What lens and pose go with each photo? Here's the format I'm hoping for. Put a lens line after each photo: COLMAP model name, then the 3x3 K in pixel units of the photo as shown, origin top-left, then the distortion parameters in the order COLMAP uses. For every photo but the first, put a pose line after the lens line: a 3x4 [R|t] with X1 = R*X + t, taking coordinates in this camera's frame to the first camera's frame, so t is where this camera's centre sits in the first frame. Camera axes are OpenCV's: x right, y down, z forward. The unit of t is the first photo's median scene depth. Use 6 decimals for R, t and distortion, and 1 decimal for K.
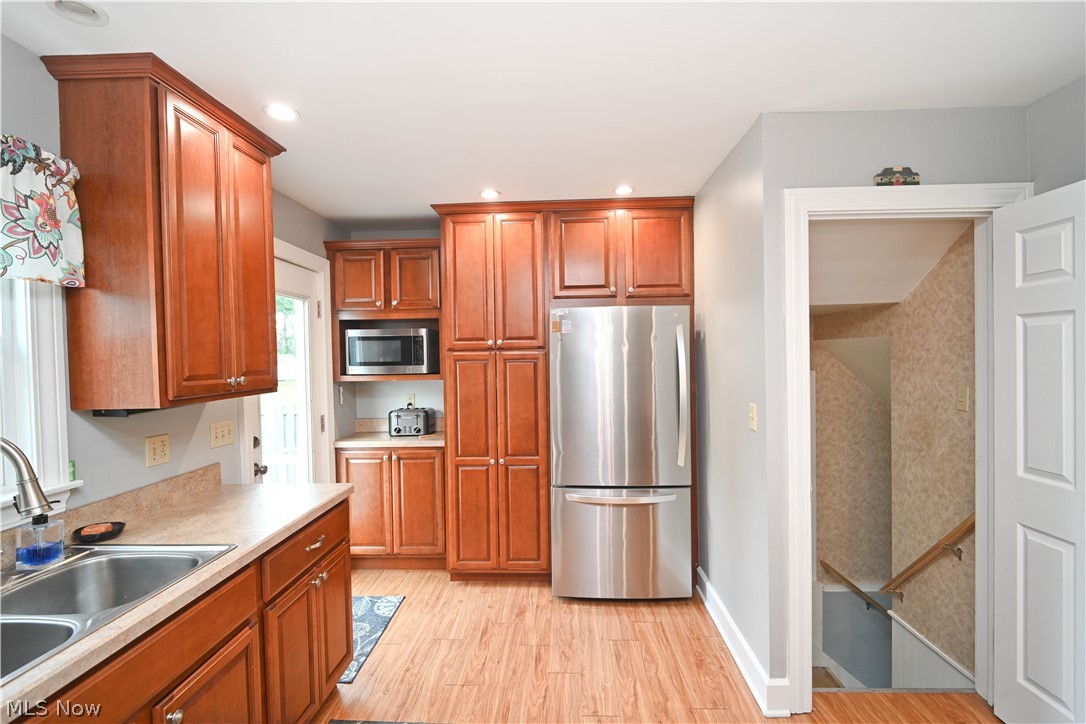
lens RADIAL K [[515.4, 0, 546.8], [0, 515.4, 361.3], [0, 0, 1]] dist [-0.003019, -0.001982]
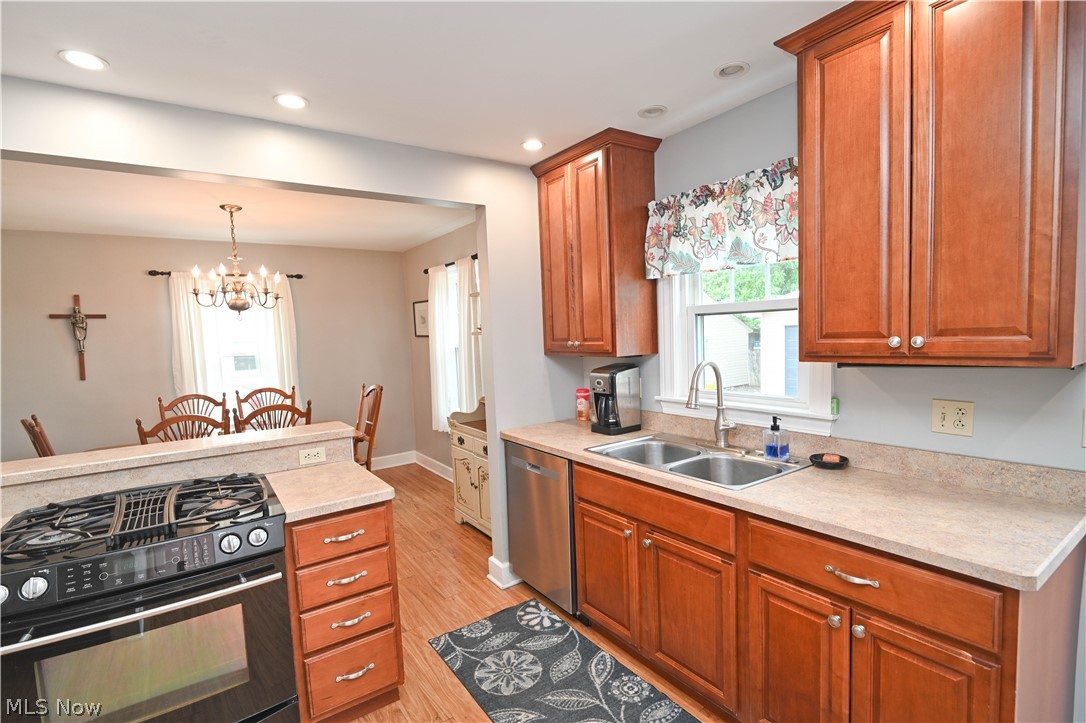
lens RADIAL K [[515.6, 0, 547.6], [0, 515.6, 371.8], [0, 0, 1]] dist [-0.002668, -0.001639]
pose [[-0.801245, 0.097709, -0.590304, 0.182523], [0.047261, 0.993829, 0.100352, -0.013065], [0.596466, 0.052509, -0.800919, 0.845608]]
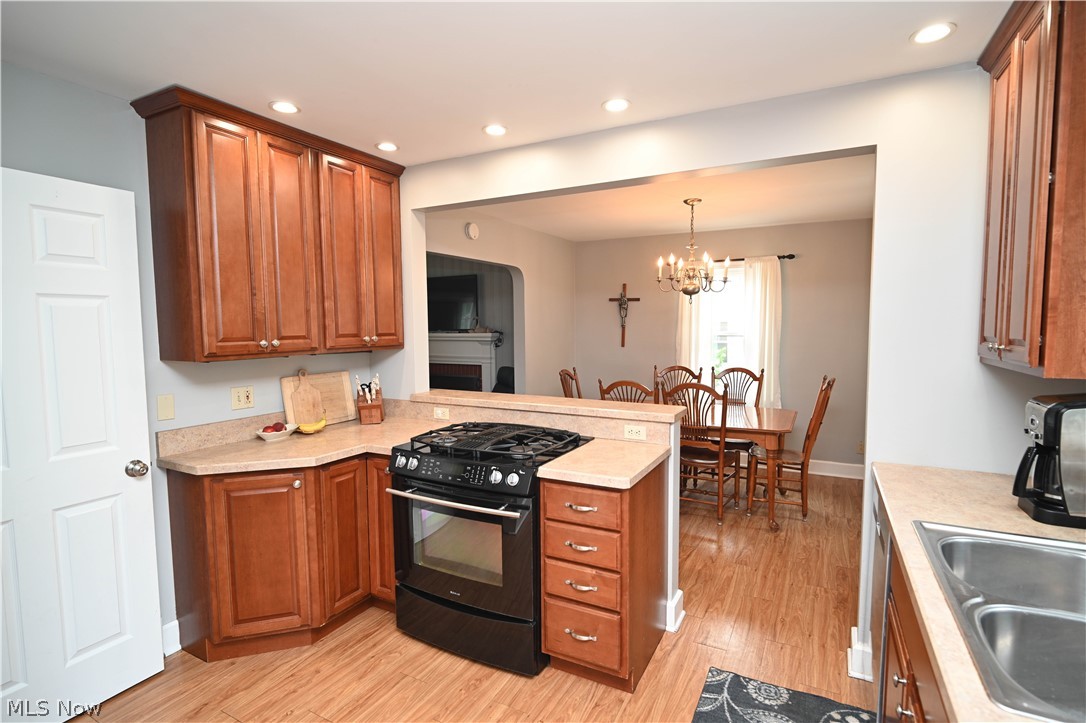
lens RADIAL K [[524.3, 0, 543.0], [0, 524.3, 361.5], [0, 0, 1]] dist [-0.004345, -0.000919]
pose [[-0.898009, -0.008211, 0.439900, -0.226192], [0.027100, 0.996895, 0.073929, -0.006370], [-0.439141, 0.078311, -0.894999, 0.831064]]
